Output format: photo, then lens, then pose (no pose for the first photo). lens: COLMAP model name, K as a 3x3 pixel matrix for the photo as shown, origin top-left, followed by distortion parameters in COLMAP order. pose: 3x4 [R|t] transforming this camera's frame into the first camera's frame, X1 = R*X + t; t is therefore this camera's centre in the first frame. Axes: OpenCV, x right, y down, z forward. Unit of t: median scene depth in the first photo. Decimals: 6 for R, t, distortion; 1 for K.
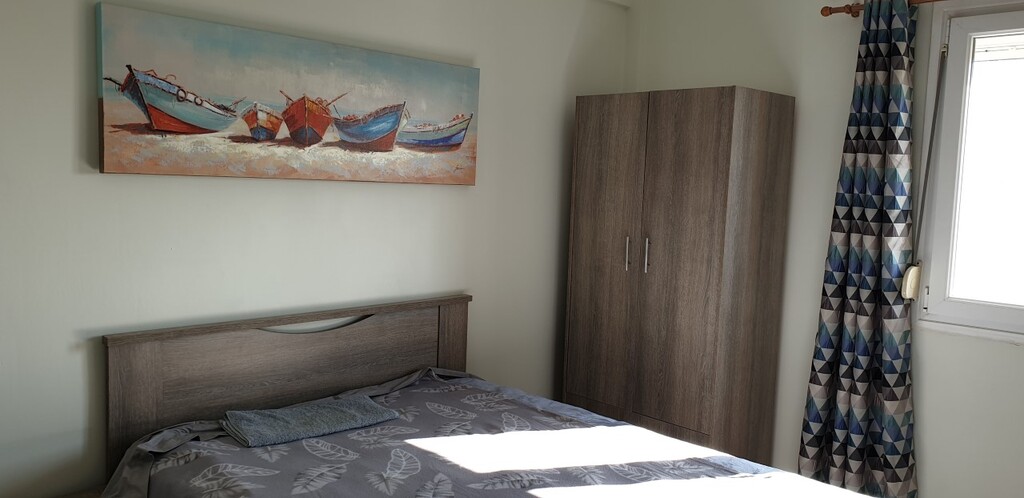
lens RADIAL K [[780.8, 0, 530.2], [0, 780.8, 241.5], [0, 0, 1]] dist [0.082841, -0.189311]
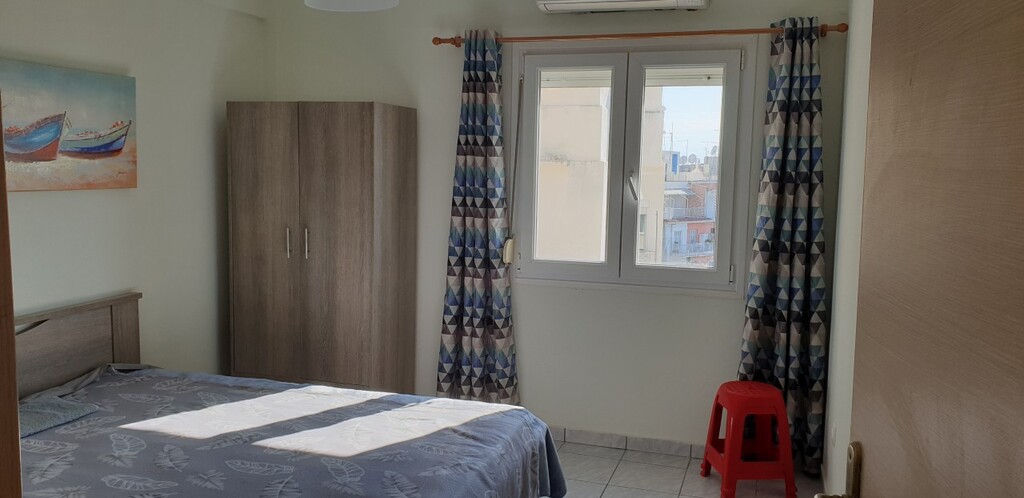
lens RADIAL K [[780.8, 0, 530.2], [0, 780.8, 241.5], [0, 0, 1]] dist [0.082841, -0.189311]
pose [[0.875259, -0.065215, 0.479238, -0.127538], [0.048541, 0.997709, 0.047116, -0.025732], [-0.481213, -0.017976, 0.876419, -0.197854]]
